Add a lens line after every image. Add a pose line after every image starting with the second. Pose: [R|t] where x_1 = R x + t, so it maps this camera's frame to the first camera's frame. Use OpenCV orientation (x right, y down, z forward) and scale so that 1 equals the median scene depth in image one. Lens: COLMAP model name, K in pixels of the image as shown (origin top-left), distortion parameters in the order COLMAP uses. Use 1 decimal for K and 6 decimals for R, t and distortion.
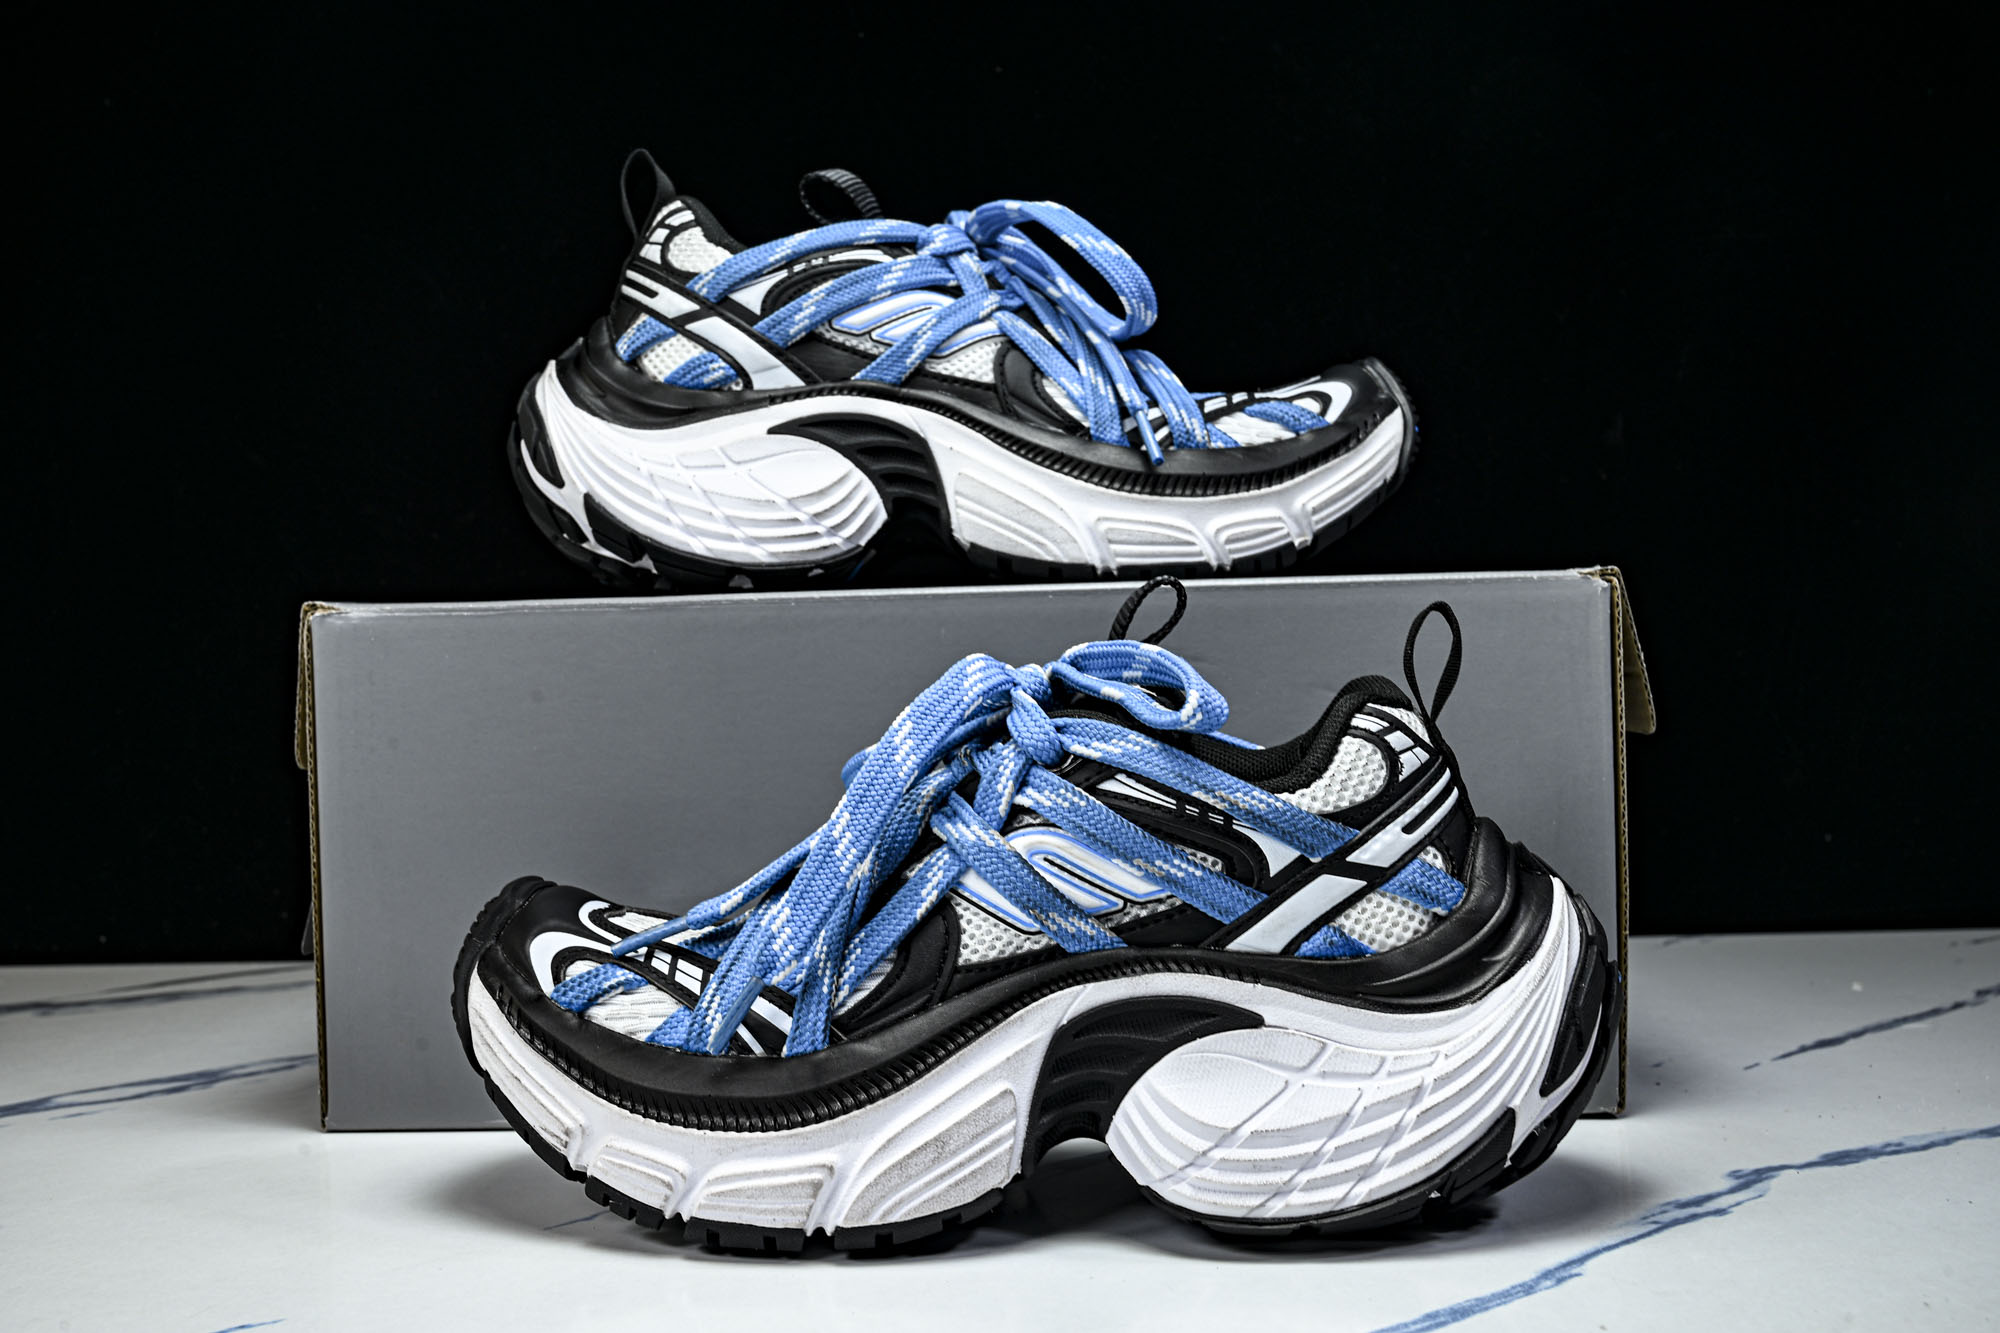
lens RADIAL K [[2258.9, 0, 999.4], [0, 2258.9, 683.1], [0, 0, 1]] dist [-0.004776, 0.000000]
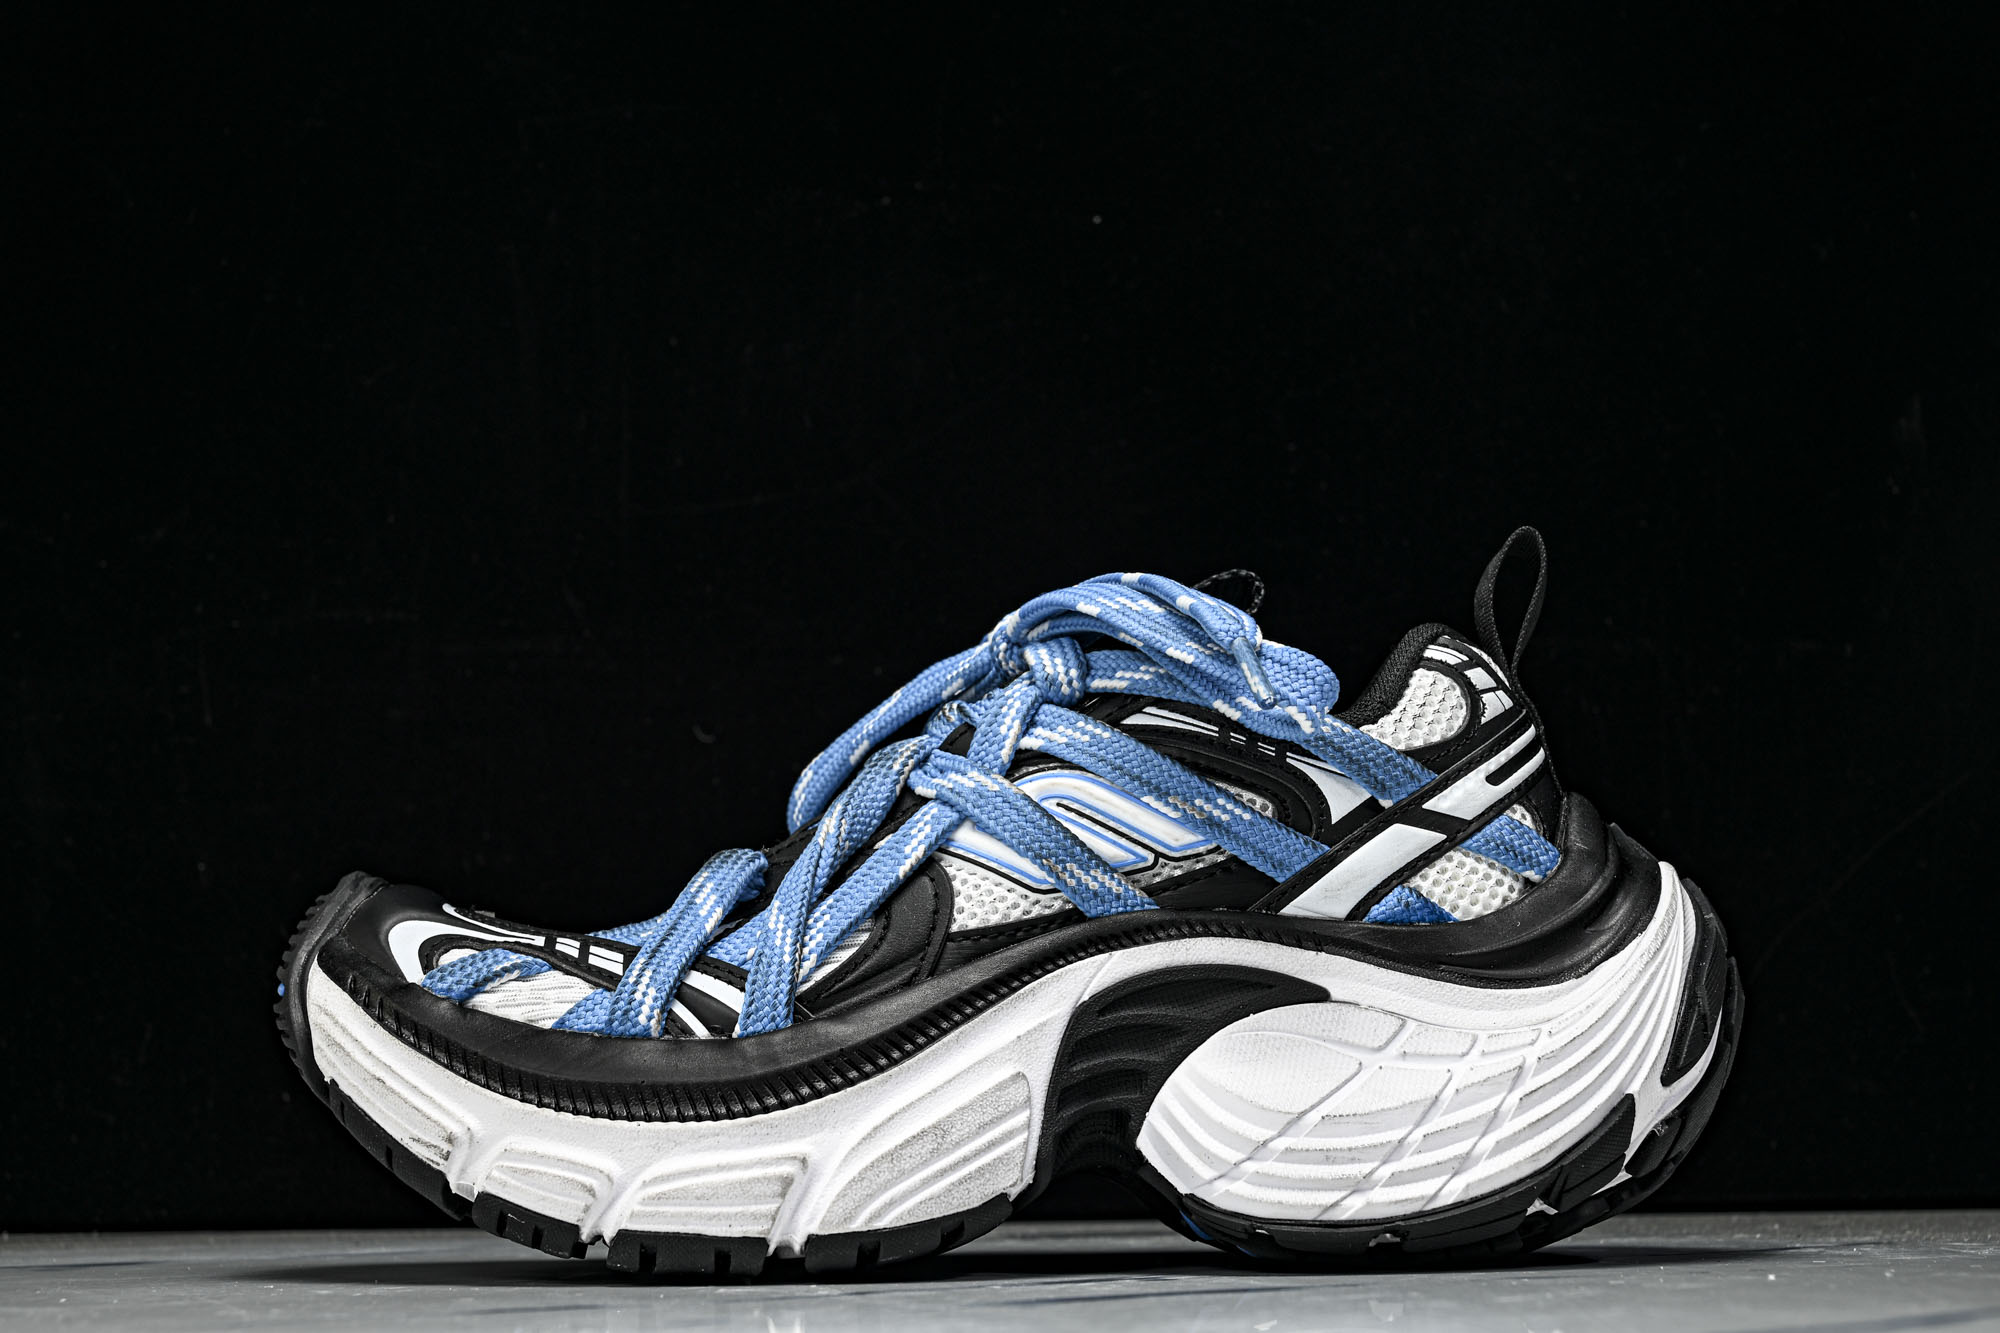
lens RADIAL K [[3216.3, 0, 1012.2], [0, 3216.3, 677.3], [0, 0, 1]] dist [-0.028972, 0.000000]
pose [[0.992990, 0.027344, 0.114993, -0.132105], [-0.009193, 0.987793, -0.155502, 0.214780], [-0.117842, 0.153355, 0.981120, -0.144510]]
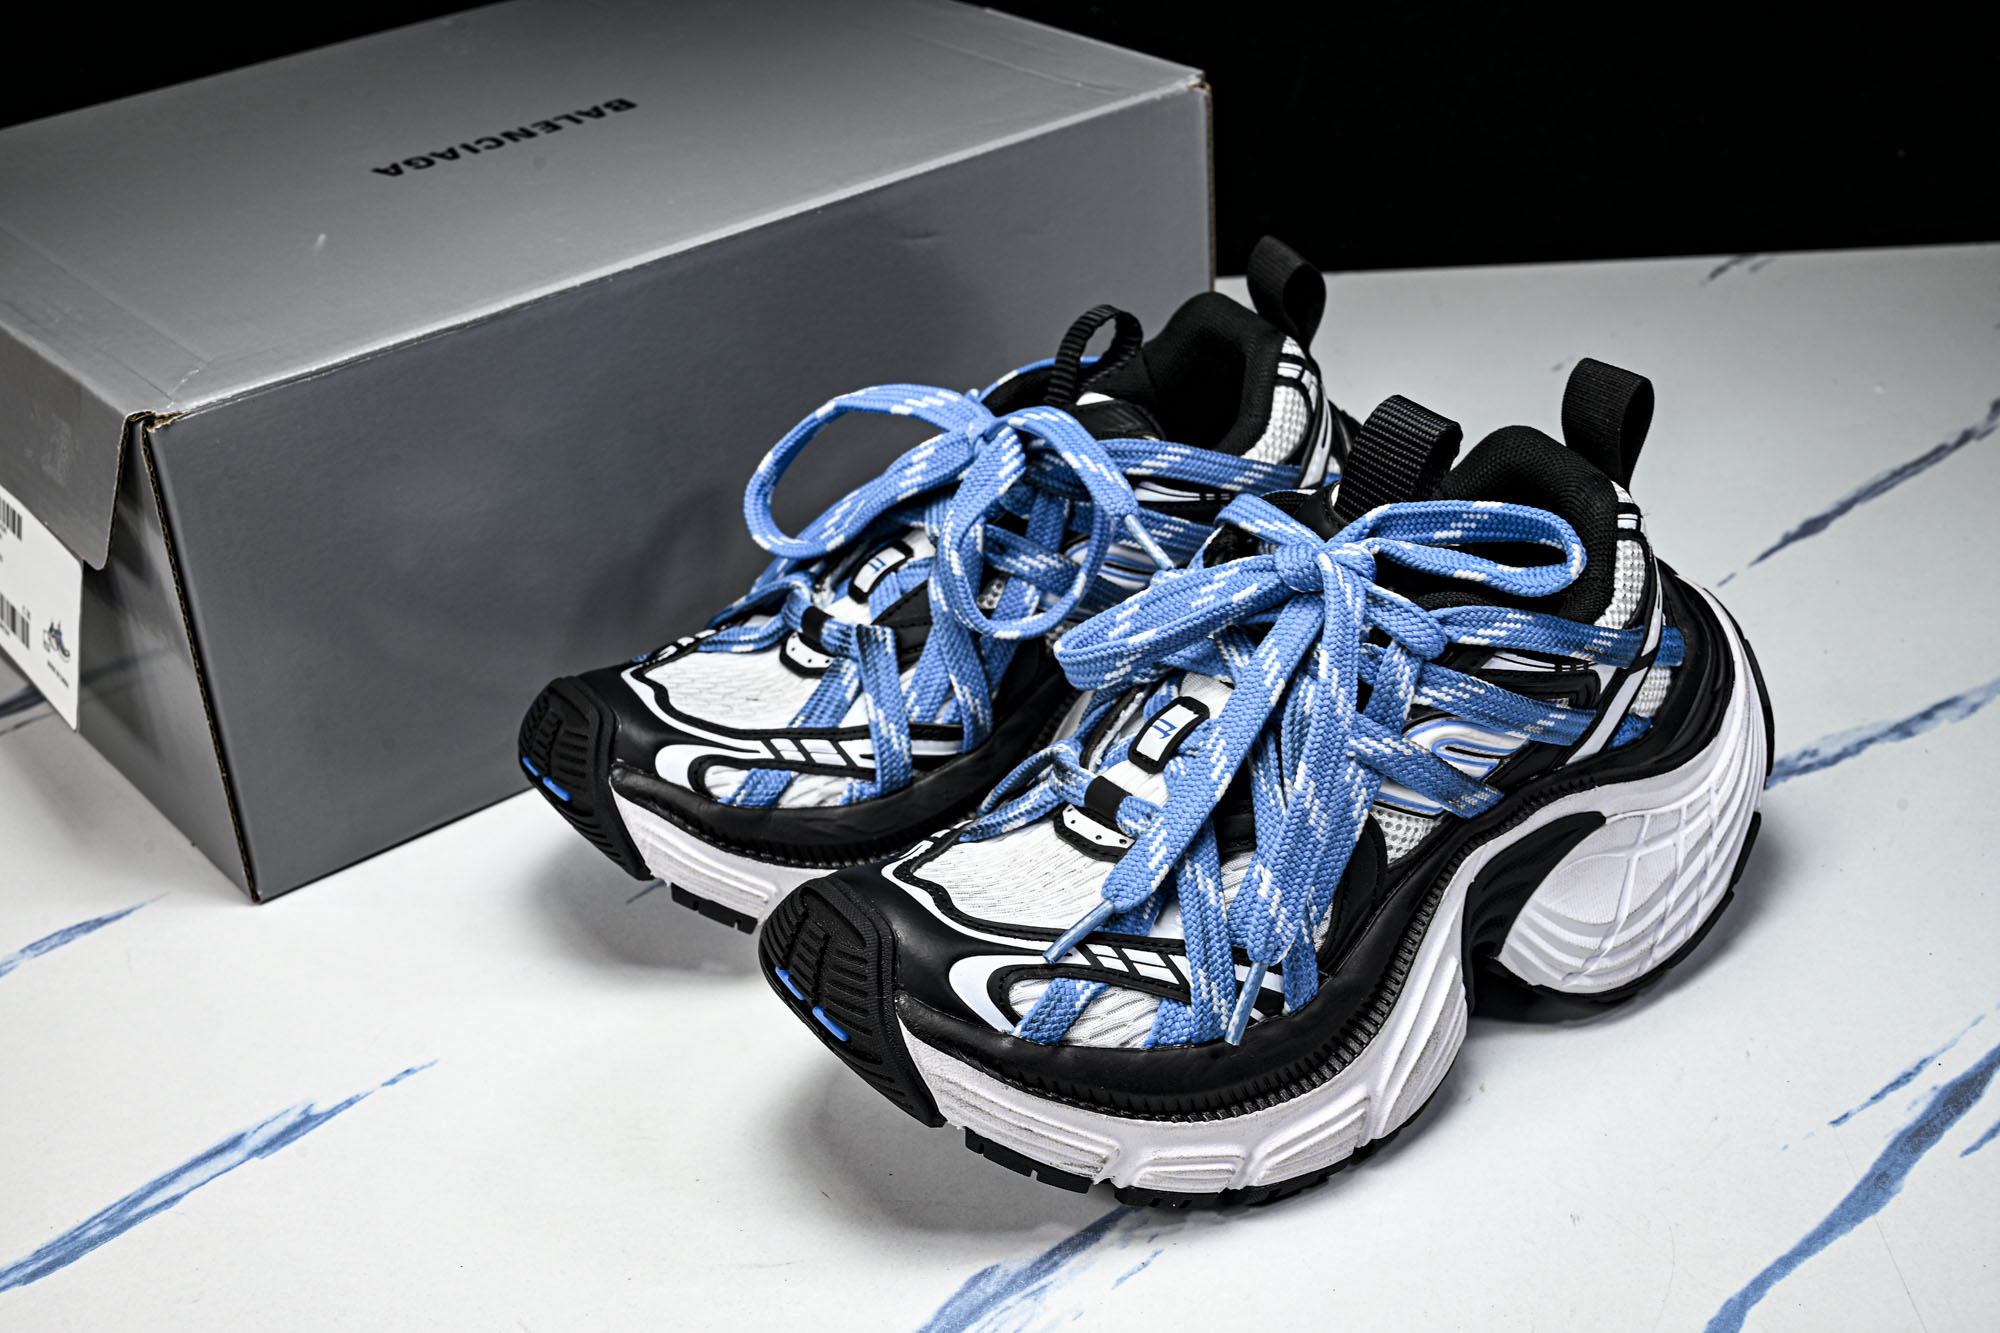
lens RADIAL K [[2772.4, 0, 993.7], [0, 2772.4, 674.6], [0, 0, 1]] dist [0.035671, 0.000000]
pose [[0.745624, -0.342353, 0.571698, -0.851533], [0.039648, 0.879206, 0.474789, -0.564180], [-0.665186, -0.331347, 0.669131, 0.302866]]
